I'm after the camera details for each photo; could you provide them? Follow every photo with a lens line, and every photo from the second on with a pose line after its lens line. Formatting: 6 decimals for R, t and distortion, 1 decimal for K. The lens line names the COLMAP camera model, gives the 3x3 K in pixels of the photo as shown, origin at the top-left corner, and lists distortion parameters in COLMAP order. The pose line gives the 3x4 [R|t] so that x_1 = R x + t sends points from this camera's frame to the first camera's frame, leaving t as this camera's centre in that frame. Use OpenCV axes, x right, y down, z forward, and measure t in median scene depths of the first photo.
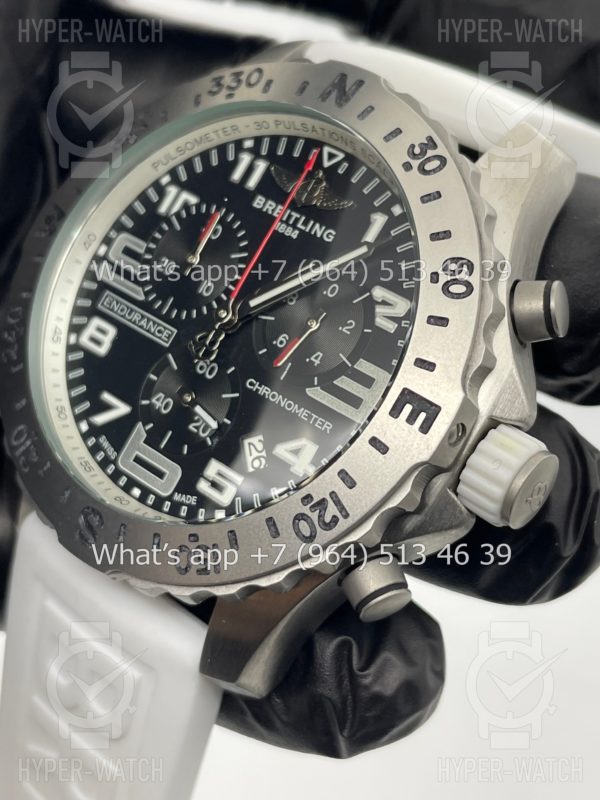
lens RADIAL K [[1268.7, 0, 339.5], [0, 1268.7, 465.2], [0, 0, 1]] dist [0.020845, 0.039447]
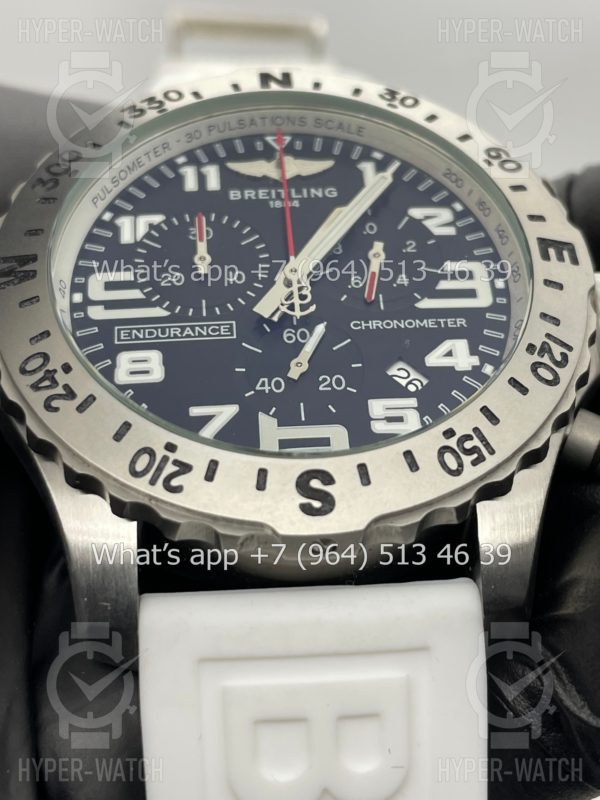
lens RADIAL K [[1268.7, 0, 339.5], [0, 1268.7, 465.2], [0, 0, 1]] dist [0.020845, 0.039447]
pose [[0.693518, -0.252806, 0.674627, -0.704144], [0.506850, 0.836686, -0.207509, 0.200635], [-0.511992, 0.485846, 0.708391, 0.382212]]
